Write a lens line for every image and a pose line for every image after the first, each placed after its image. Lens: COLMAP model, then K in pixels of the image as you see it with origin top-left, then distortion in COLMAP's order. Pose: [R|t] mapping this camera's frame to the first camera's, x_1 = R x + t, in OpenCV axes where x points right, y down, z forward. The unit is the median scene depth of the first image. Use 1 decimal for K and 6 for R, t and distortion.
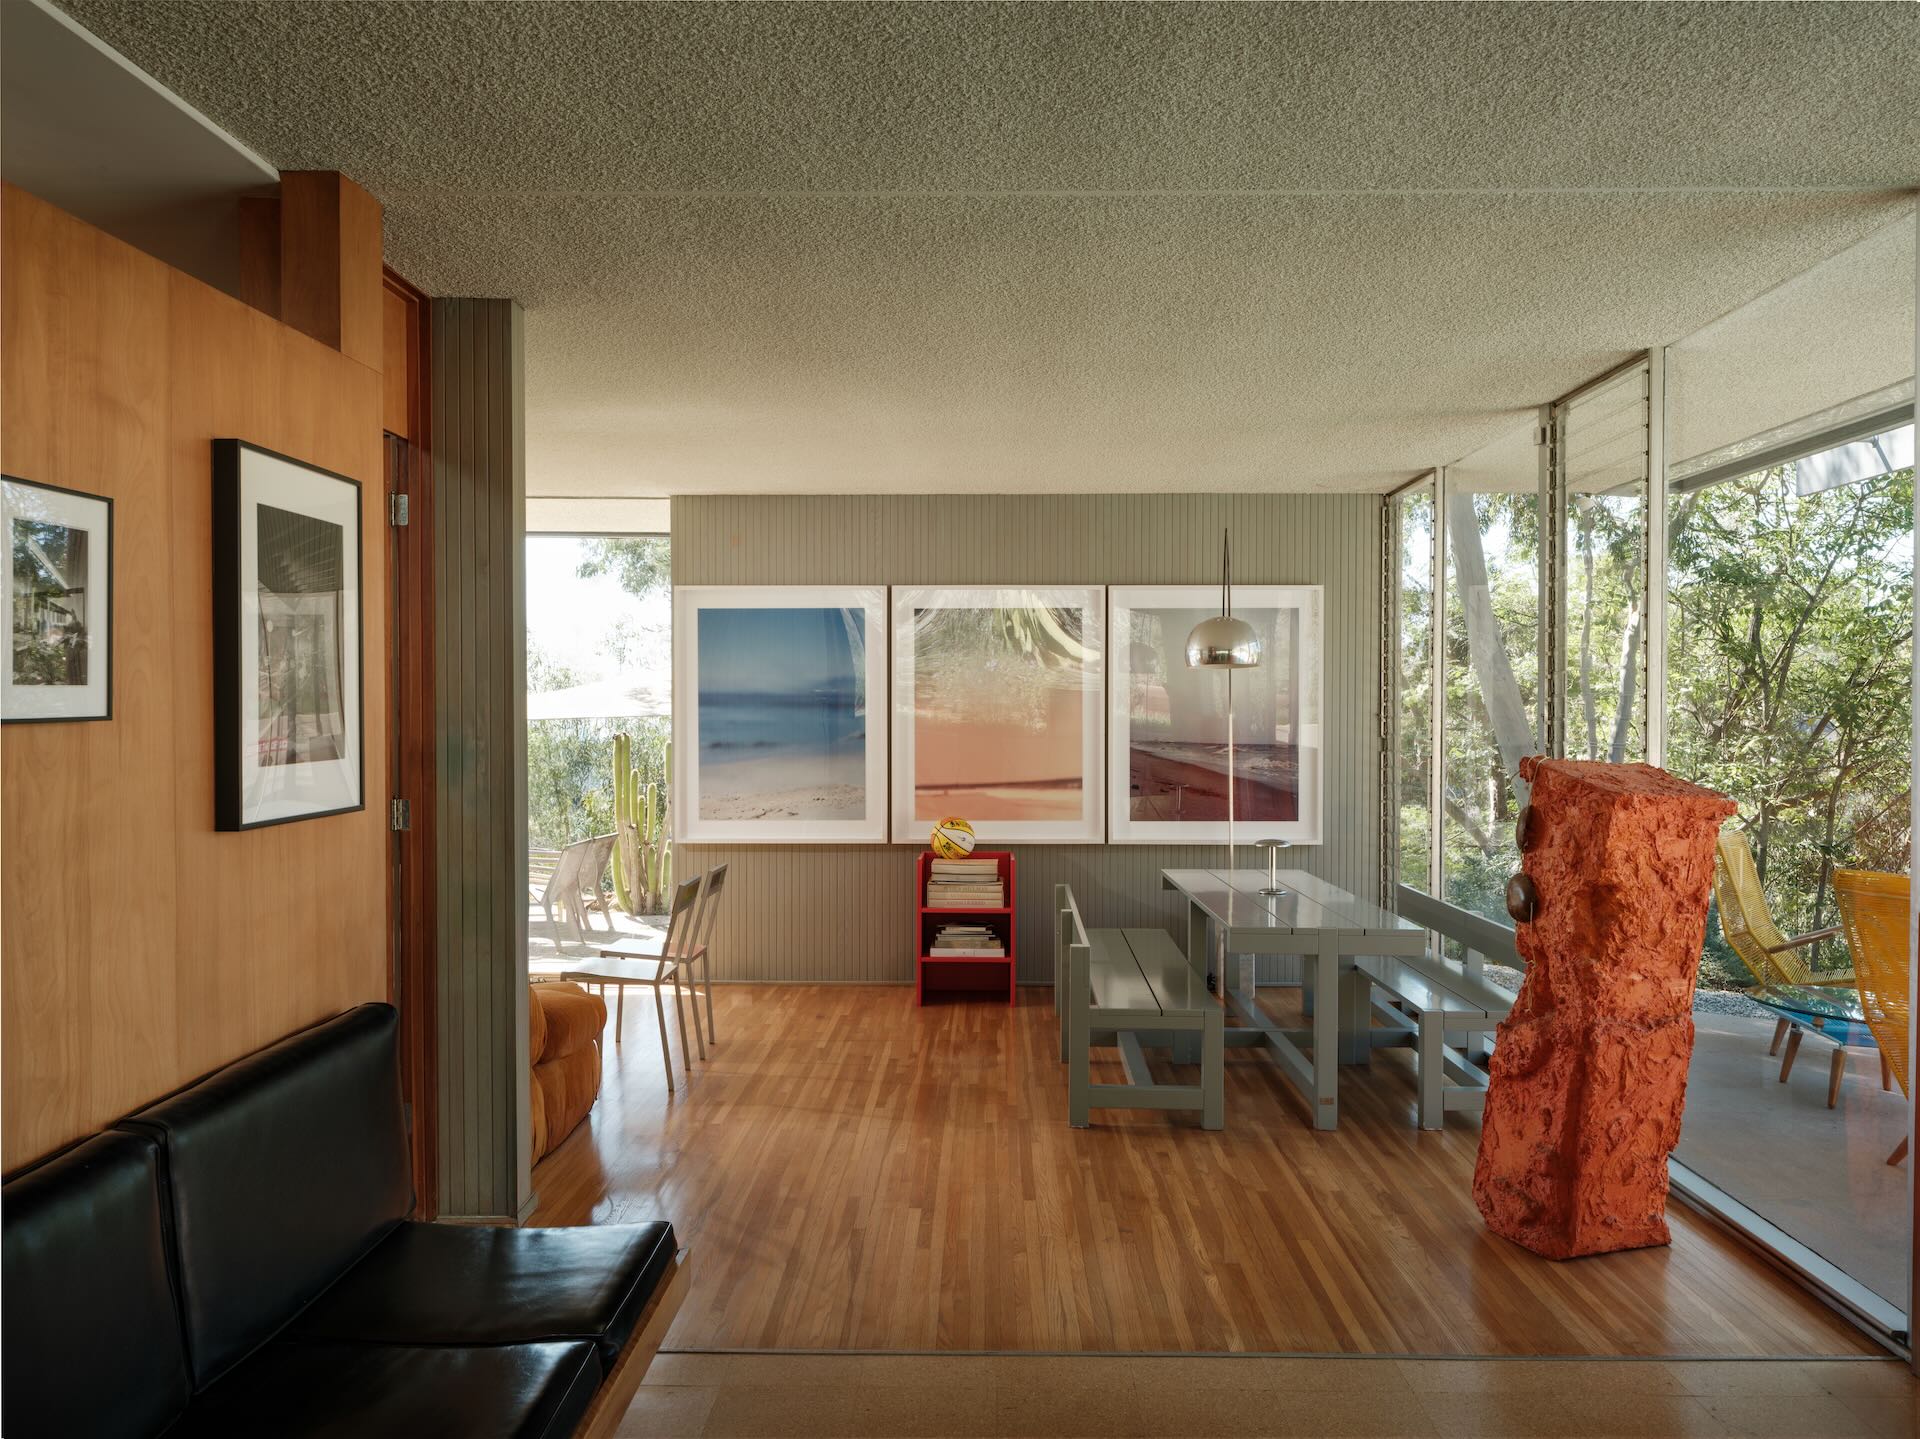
lens RADIAL K [[1562.3, 0, 960.0], [0, 1562.3, 719.5], [0, 0, 1]] dist [-0.001264, -0.009479]
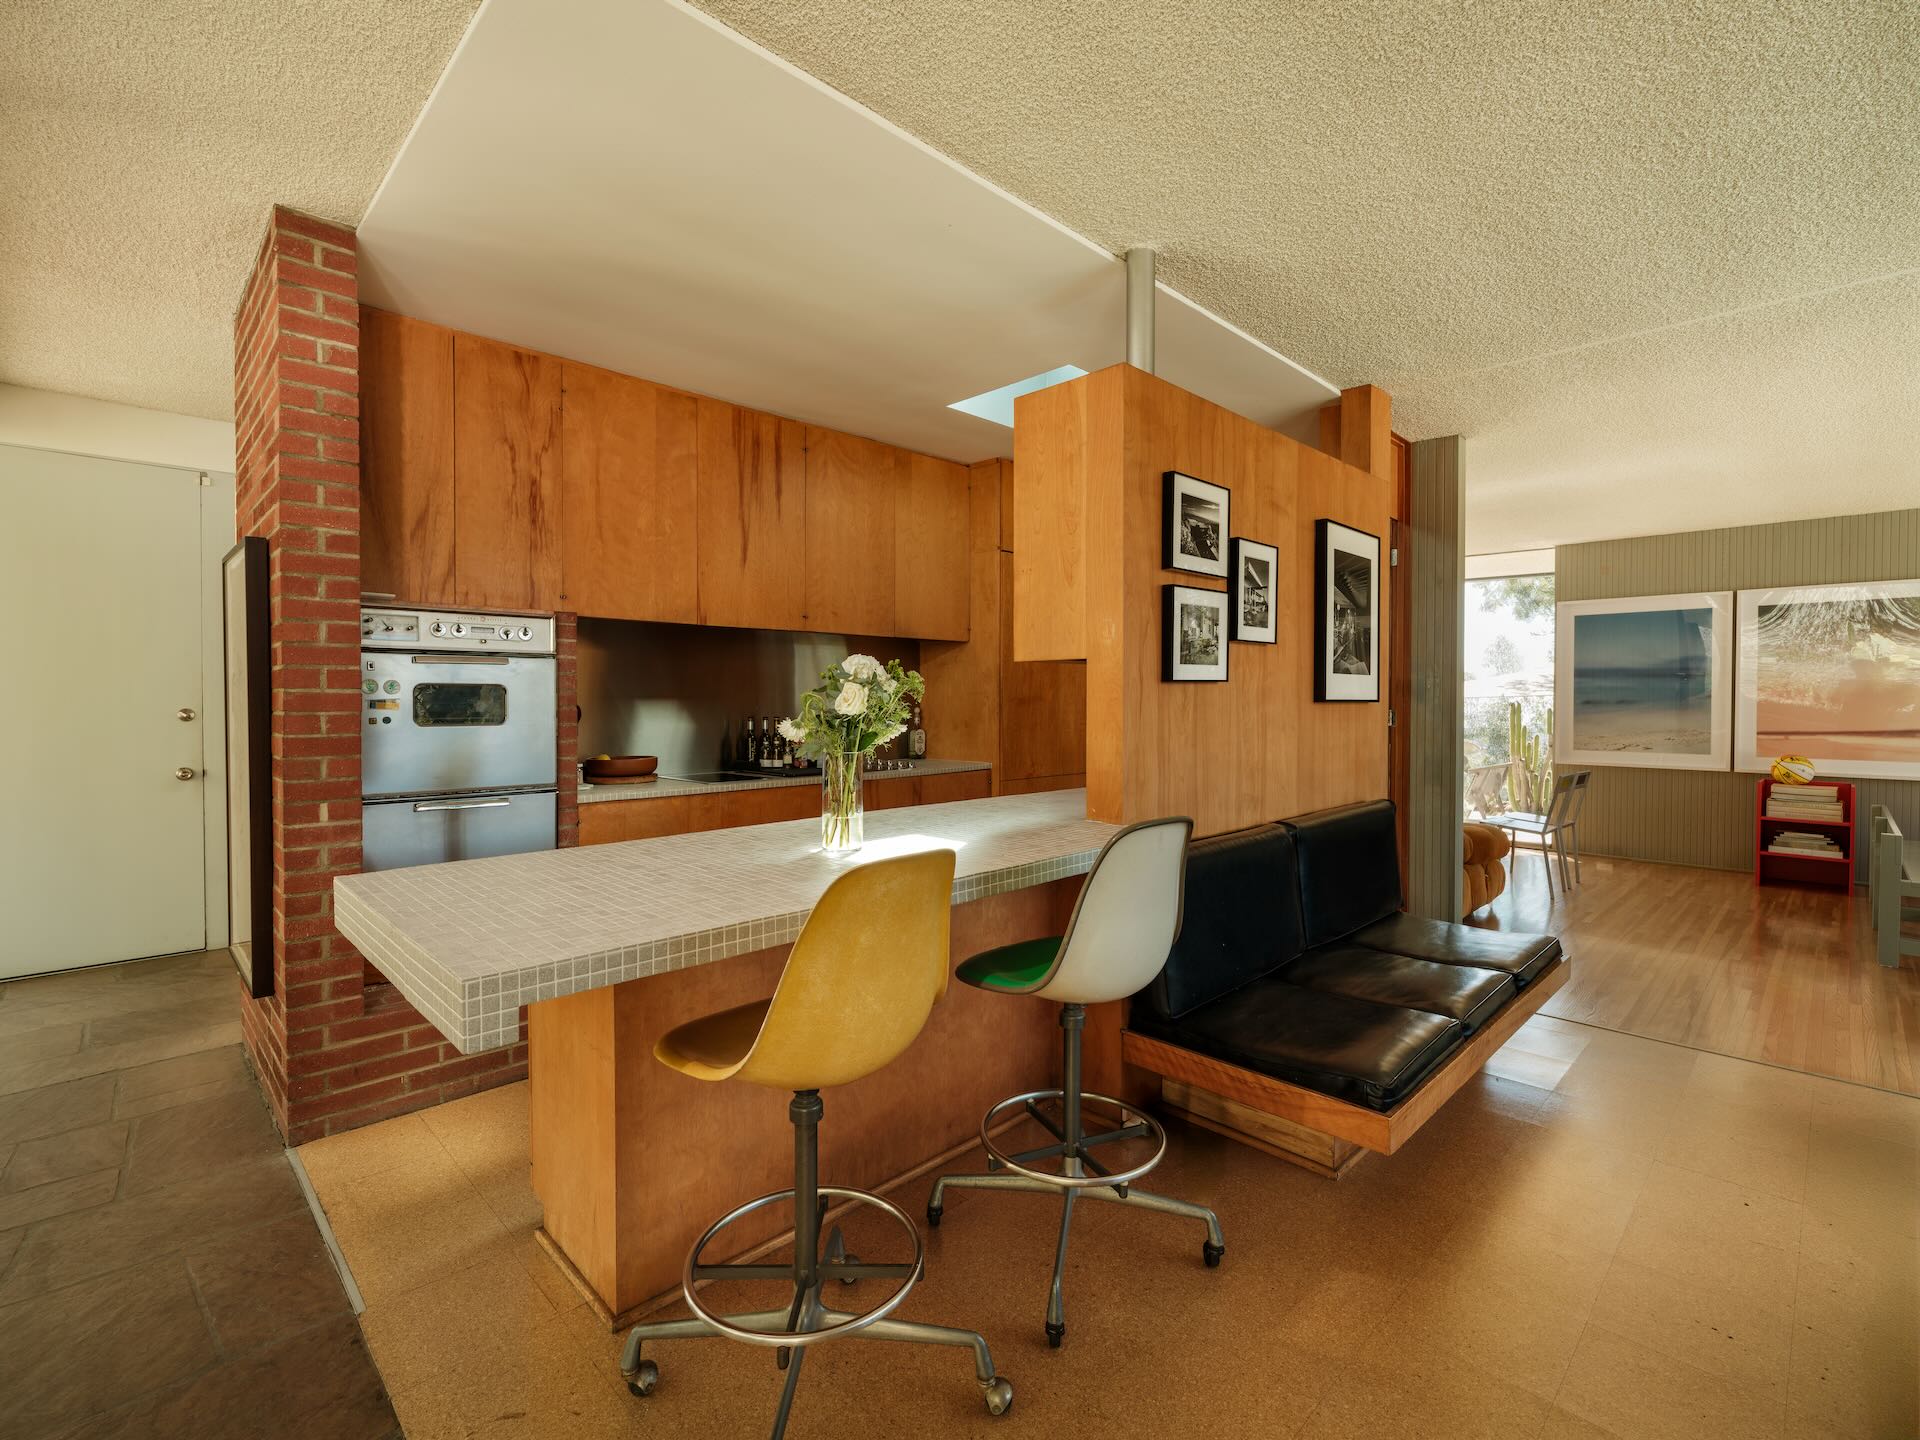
lens RADIAL K [[883.4, 0, 960.0], [0, 883.4, 720.0], [0, 0, 1]] dist [-0.003577, 0.000071]
pose [[0.718702, 0.013231, -0.695193, 0.009683], [-0.007484, 0.999908, 0.011293, 0.038434], [0.695278, -0.002914, 0.718735, -0.098352]]
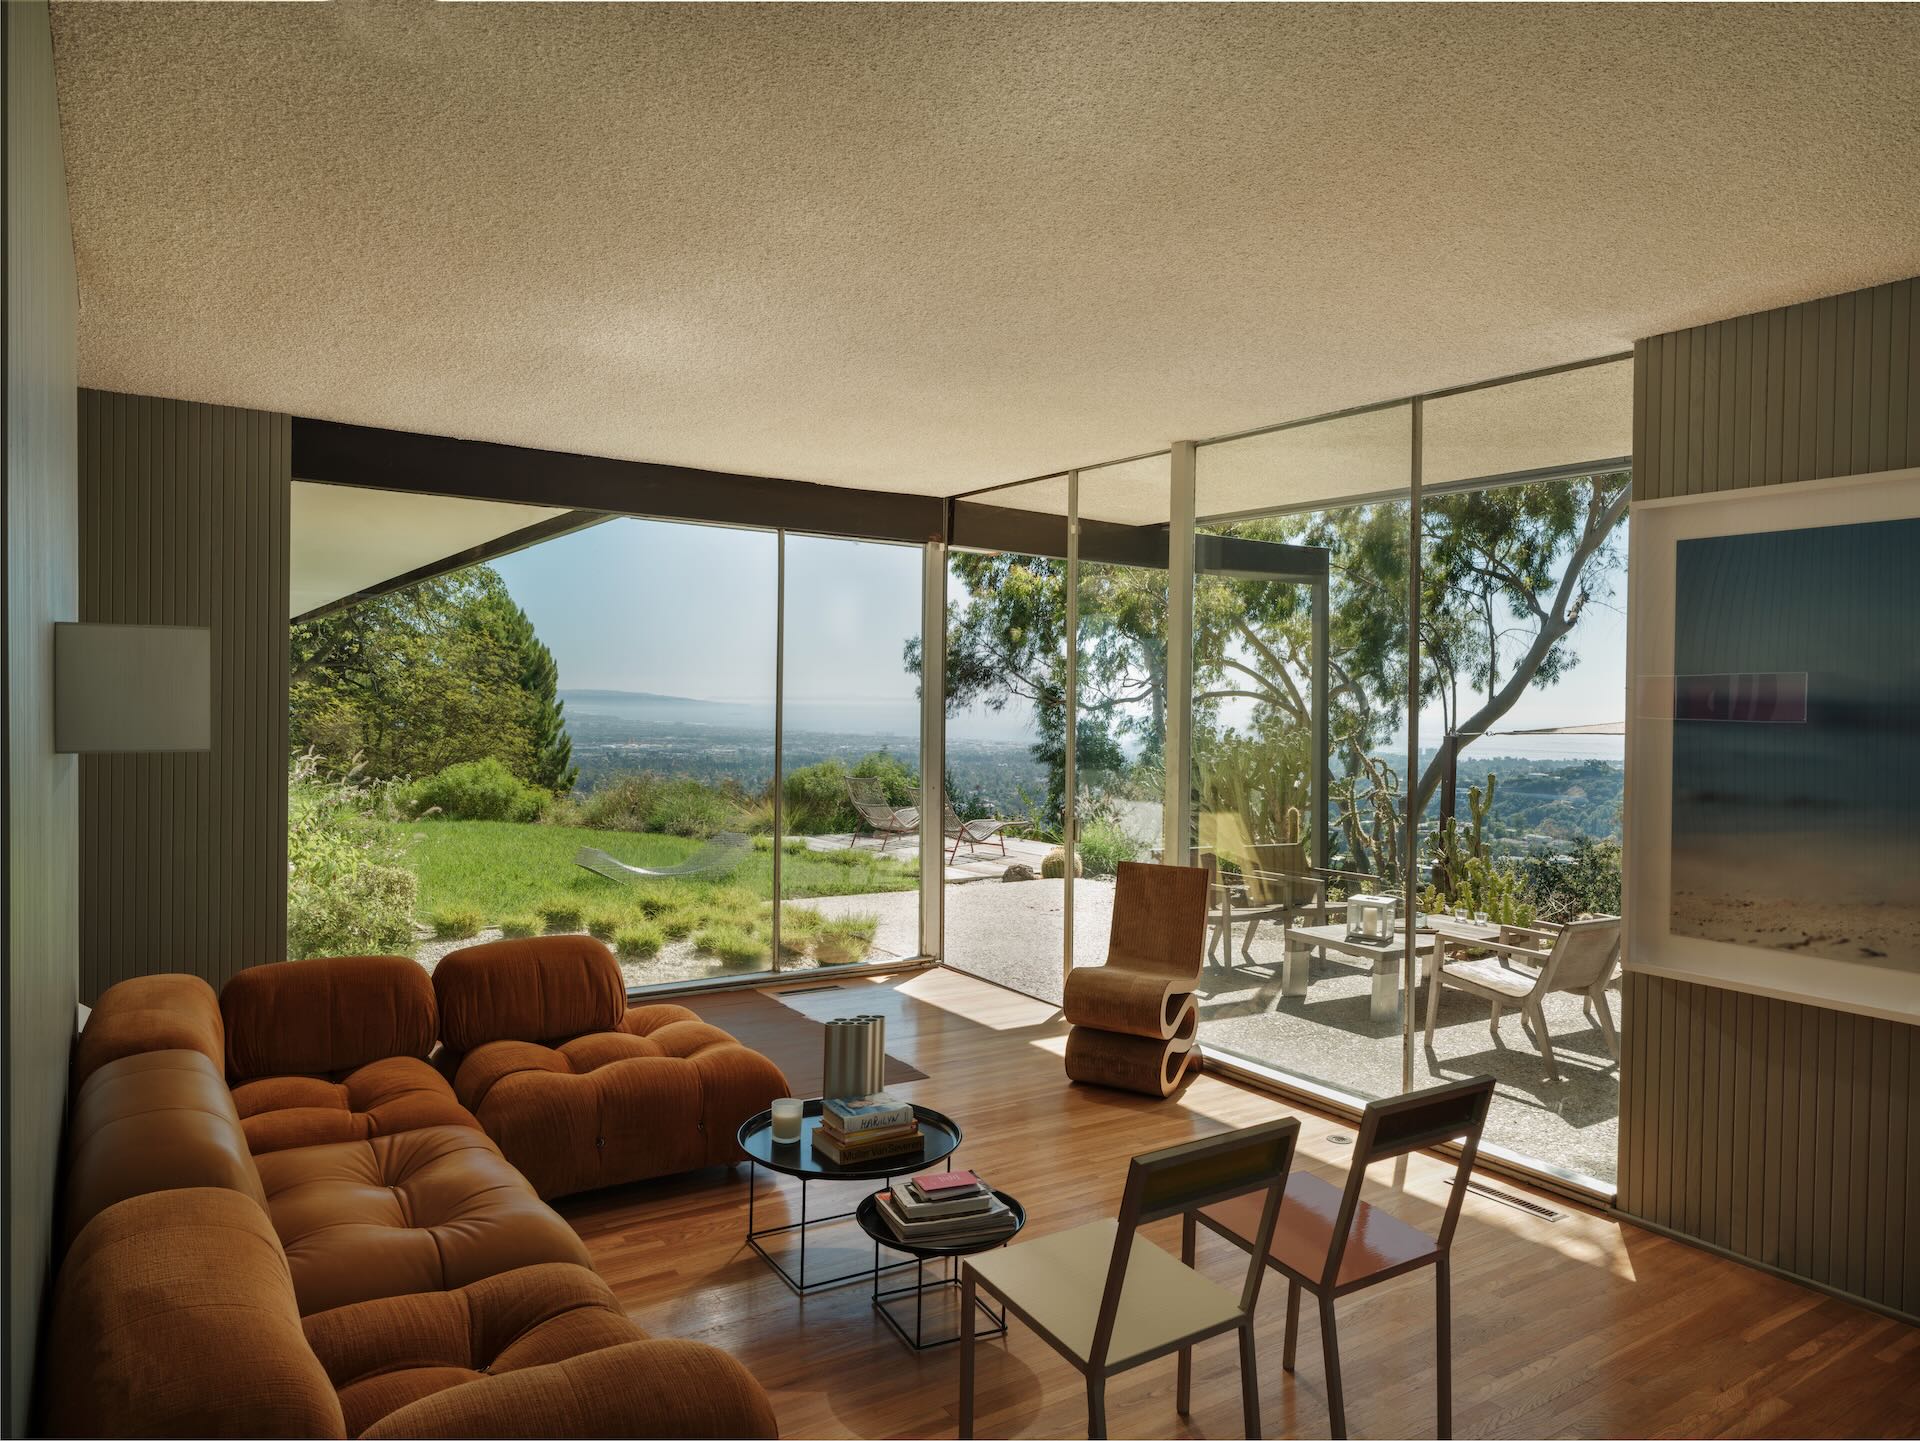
lens RADIAL K [[1251.2, 0, 960.0], [0, 1251.2, 720.5], [0, 0, 1]] dist [-0.001168, -0.000467]
pose [[0.577780, 0.021854, -0.815900, 0.055301], [-0.025287, 0.999641, 0.008868, -0.008936], [0.815801, 0.015508, 0.578125, 0.734399]]
